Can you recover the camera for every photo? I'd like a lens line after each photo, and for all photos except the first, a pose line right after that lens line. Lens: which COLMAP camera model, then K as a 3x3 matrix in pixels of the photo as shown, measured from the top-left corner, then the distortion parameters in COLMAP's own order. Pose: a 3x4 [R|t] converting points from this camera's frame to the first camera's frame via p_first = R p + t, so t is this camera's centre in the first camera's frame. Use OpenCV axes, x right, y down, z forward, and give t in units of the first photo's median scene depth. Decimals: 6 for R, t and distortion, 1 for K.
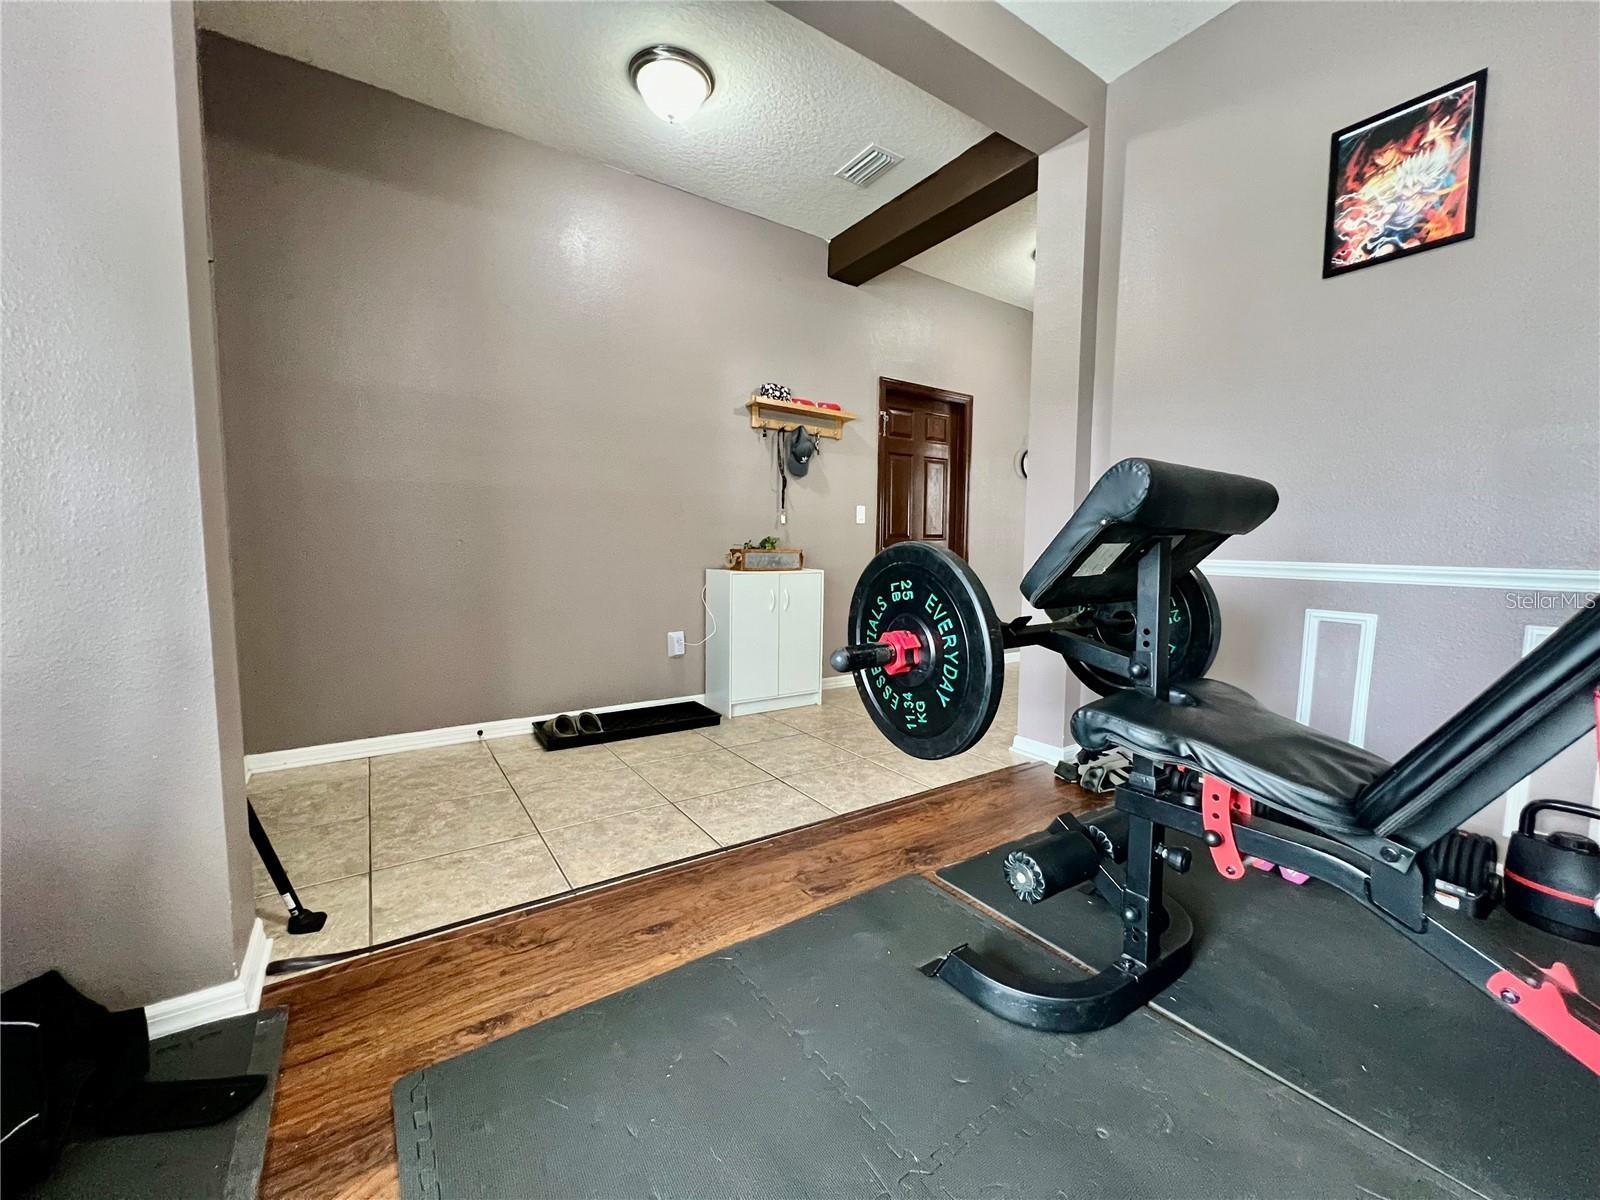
lens RADIAL K [[637.9, 0, 798.1], [0, 637.9, 599.8], [0, 0, 1]] dist [-0.002546, 0.000037]
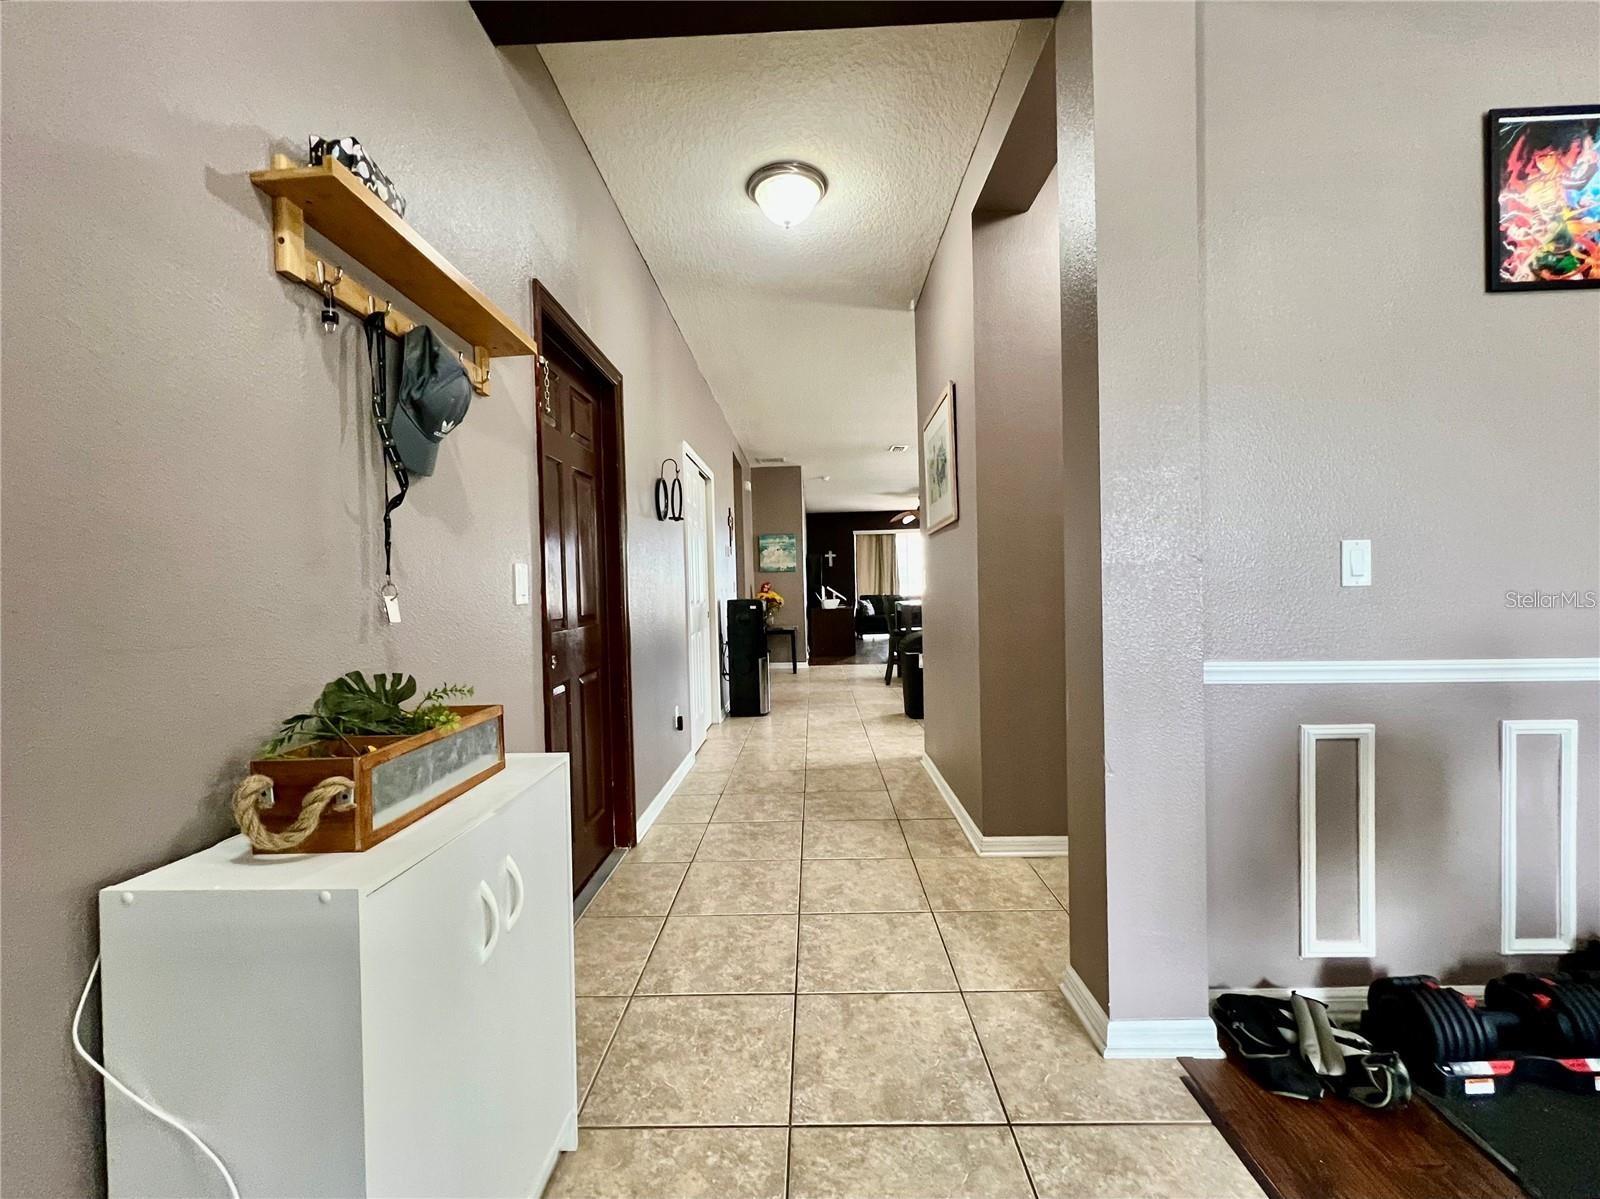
lens RADIAL K [[637.9, 0, 798.1], [0, 637.9, 599.3], [0, 0, 1]] dist [-0.002546, 0.000037]
pose [[0.586968, -0.035178, 0.808845, -0.307430], [0.099706, 0.994591, -0.029099, -0.200399], [-0.803447, 0.097727, 0.587301, 1.286468]]
